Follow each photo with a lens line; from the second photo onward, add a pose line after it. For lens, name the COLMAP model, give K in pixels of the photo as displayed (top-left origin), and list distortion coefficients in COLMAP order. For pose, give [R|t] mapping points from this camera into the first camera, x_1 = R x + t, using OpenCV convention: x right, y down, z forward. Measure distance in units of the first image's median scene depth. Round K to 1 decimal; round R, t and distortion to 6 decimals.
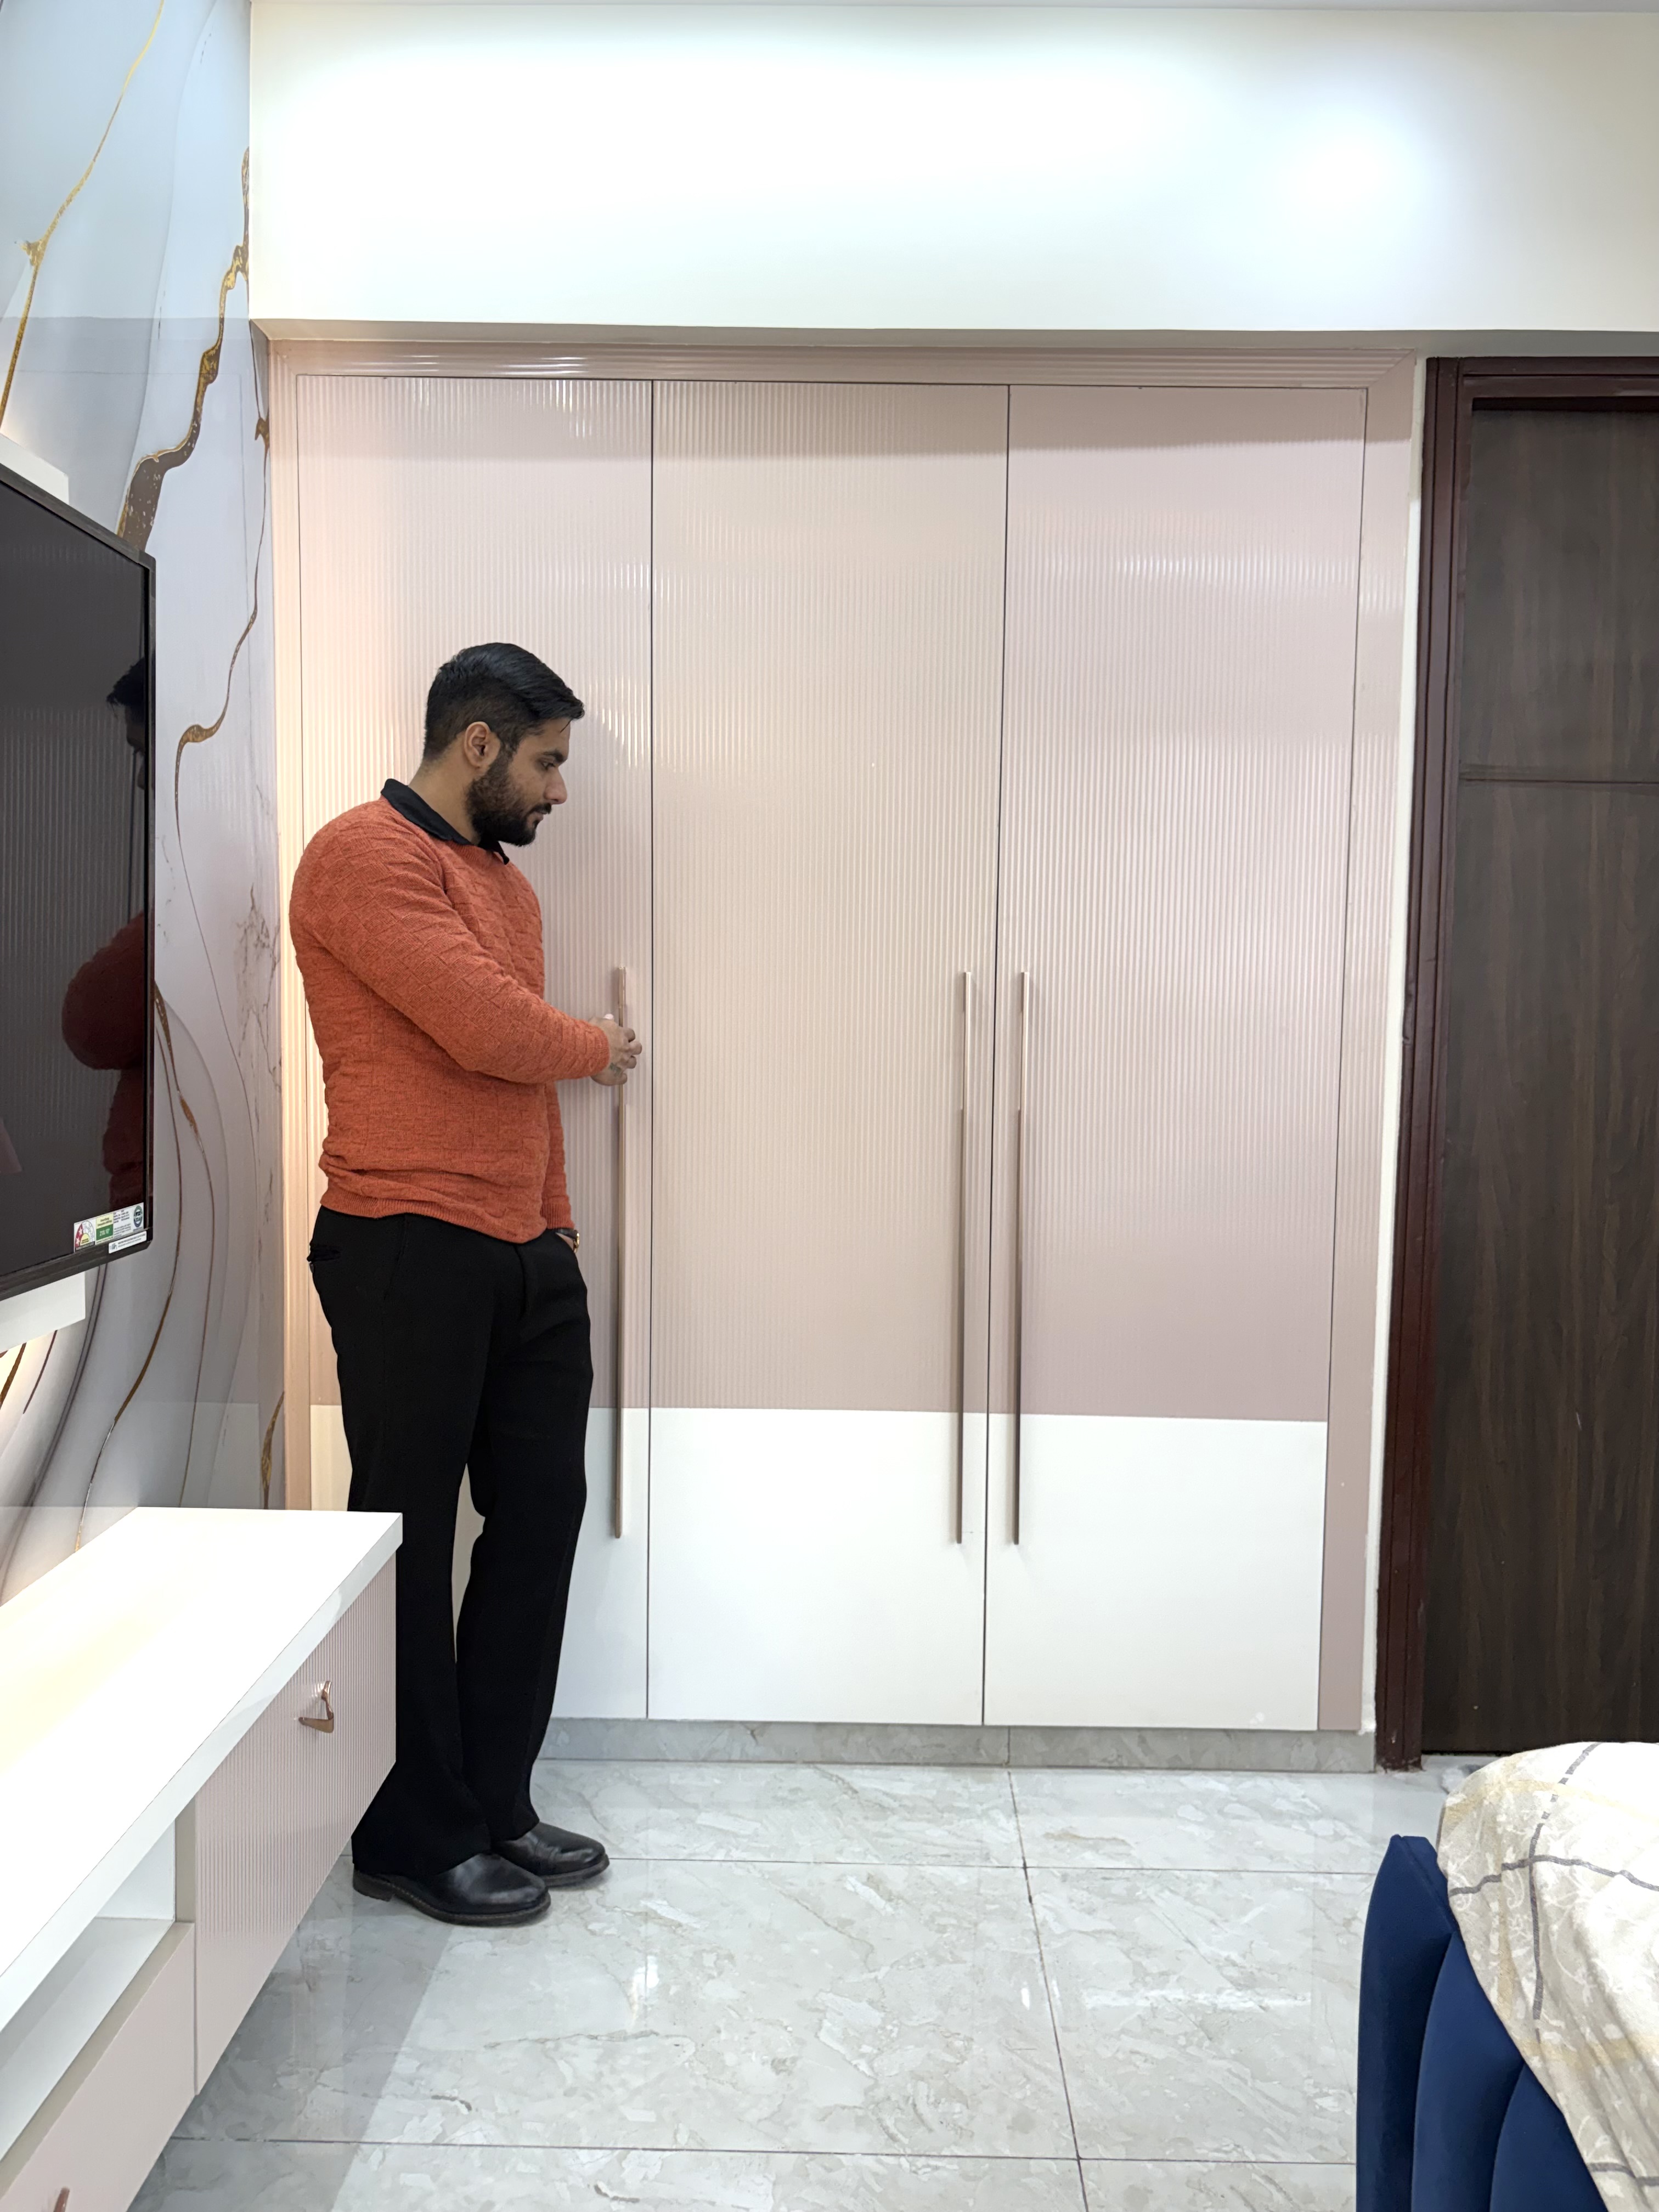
lens RADIAL K [[1687.3, 0, 829.5], [0, 1687.3, 1106.0], [0, 0, 1]] dist [0.029409, -0.005997]
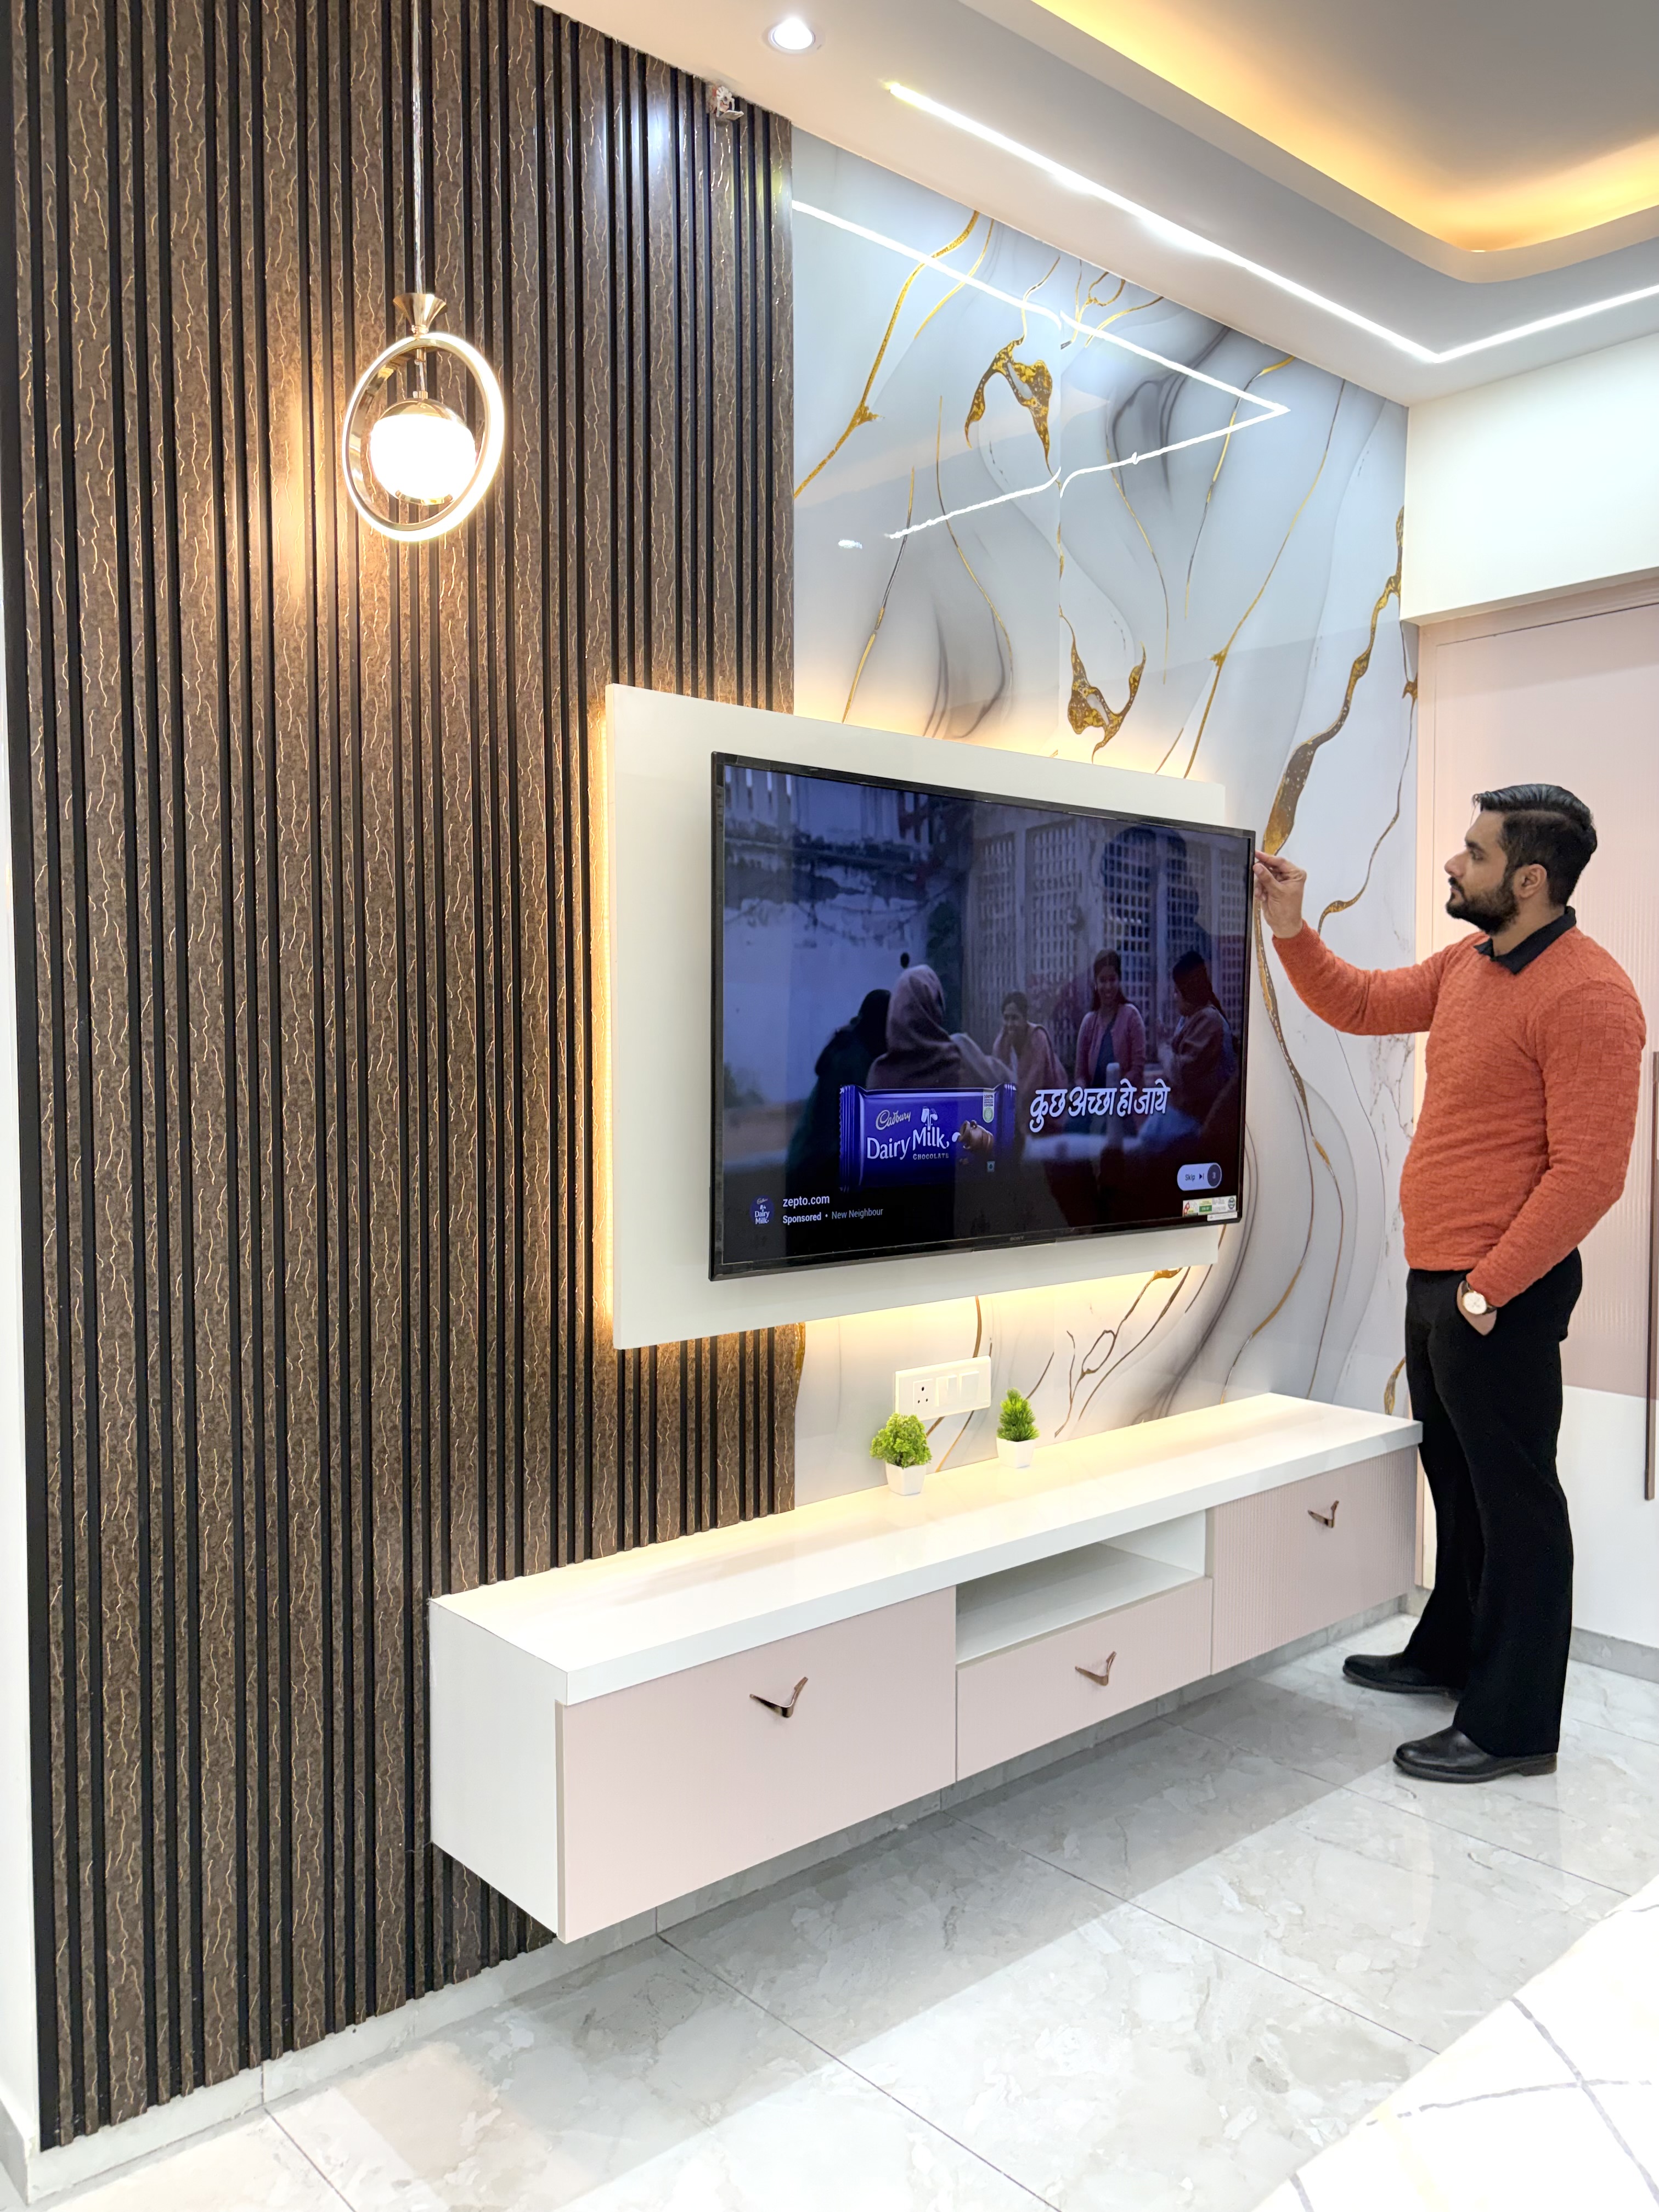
lens RADIAL K [[1687.3, 0, 829.5], [0, 1687.3, 1106.0], [0, 0, 1]] dist [0.029409, -0.005997]
pose [[0.672923, 0.014297, -0.739575, 0.462400], [-0.043687, 0.998836, -0.020441, 0.014188], [0.738422, 0.046065, 0.672764, -0.374739]]
